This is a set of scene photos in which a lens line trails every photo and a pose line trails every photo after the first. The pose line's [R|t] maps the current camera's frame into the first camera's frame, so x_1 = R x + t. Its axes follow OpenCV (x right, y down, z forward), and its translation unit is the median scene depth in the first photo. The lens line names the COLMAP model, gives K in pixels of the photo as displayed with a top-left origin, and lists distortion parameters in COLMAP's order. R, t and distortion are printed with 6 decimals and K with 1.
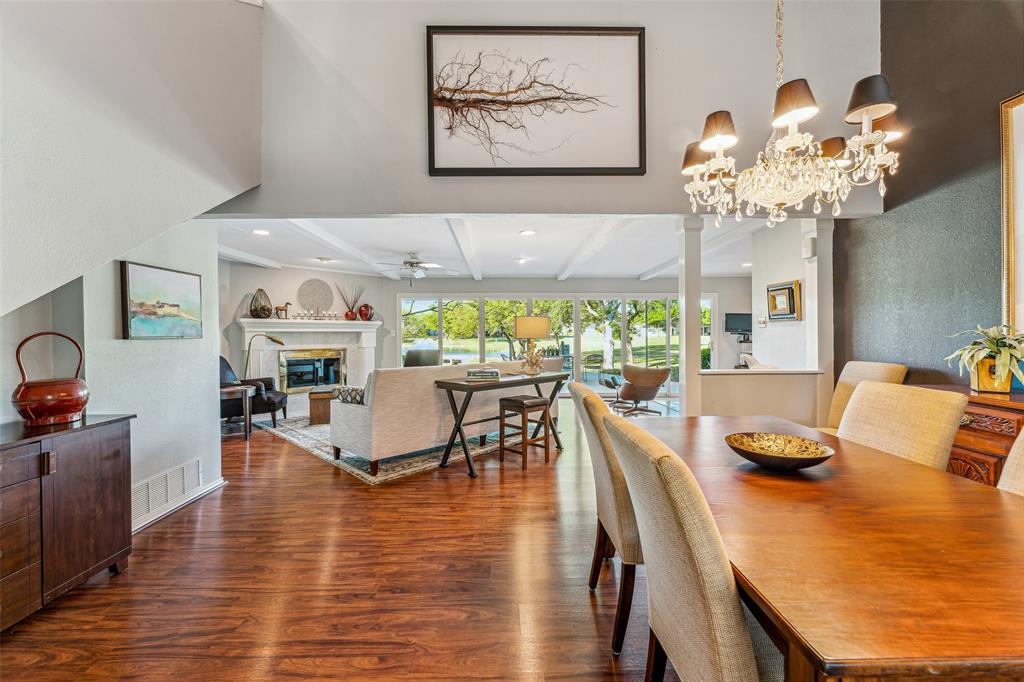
lens RADIAL K [[415.8, 0, 512.0], [0, 415.8, 341.0], [0, 0, 1]] dist [0.000064, -0.000006]
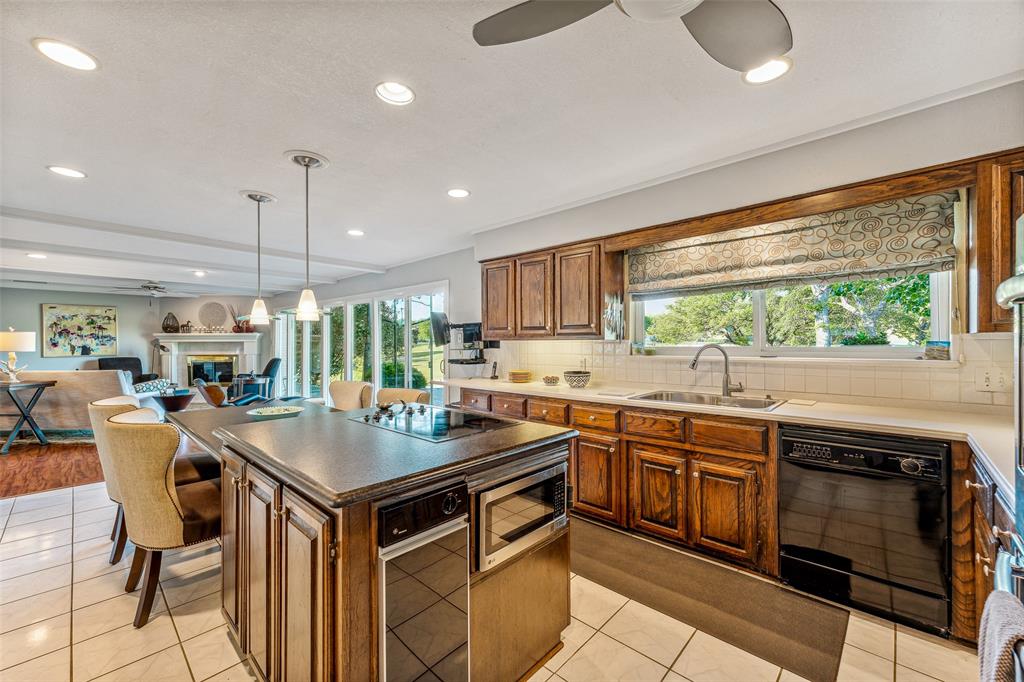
lens RADIAL K [[410.2, 0, 512.0], [0, 410.2, 341.0], [0, 0, 1]] dist [0.001673, 0.000268]
pose [[0.711837, 0.001965, -0.702342, 1.220896], [-0.011482, 0.999895, -0.008840, -0.026491], [0.702251, 0.014357, 0.711784, 0.791508]]
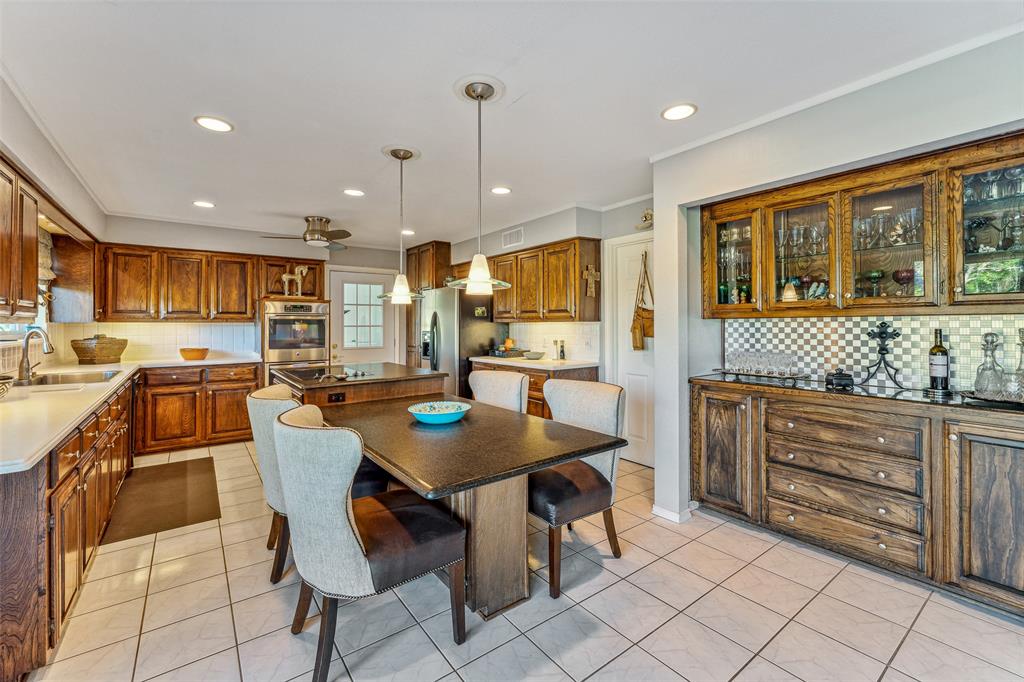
lens RADIAL K [[430.5, 0, 509.6], [0, 430.5, 319.9], [0, 0, 1]] dist [-0.001490, -0.000113]
pose [[-0.576364, 0.017194, 0.817012, 0.413946], [0.020945, 0.999761, -0.006264, -0.025268], [-0.816924, 0.013502, -0.576587, 1.085698]]
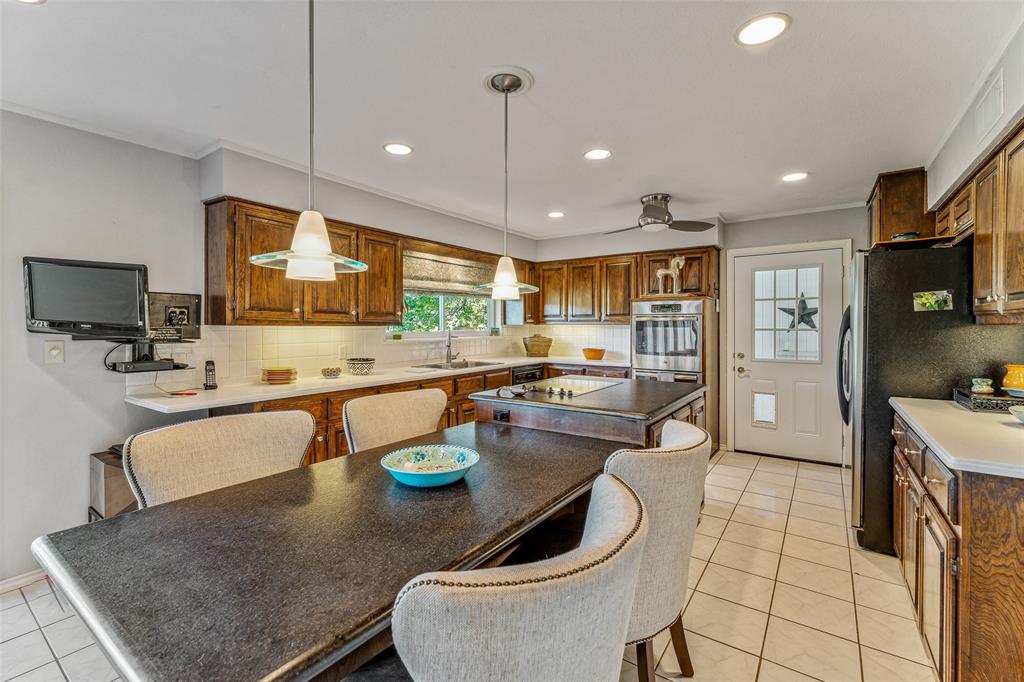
lens RADIAL K [[443.3, 0, 513.2], [0, 443.3, 330.7], [0, 0, 1]] dist [0.000769, -0.000015]
pose [[0.594712, -0.001486, 0.803937, 0.577650], [0.009405, 0.999943, -0.005109, -0.023062], [-0.803884, 0.010600, 0.594692, 0.742402]]
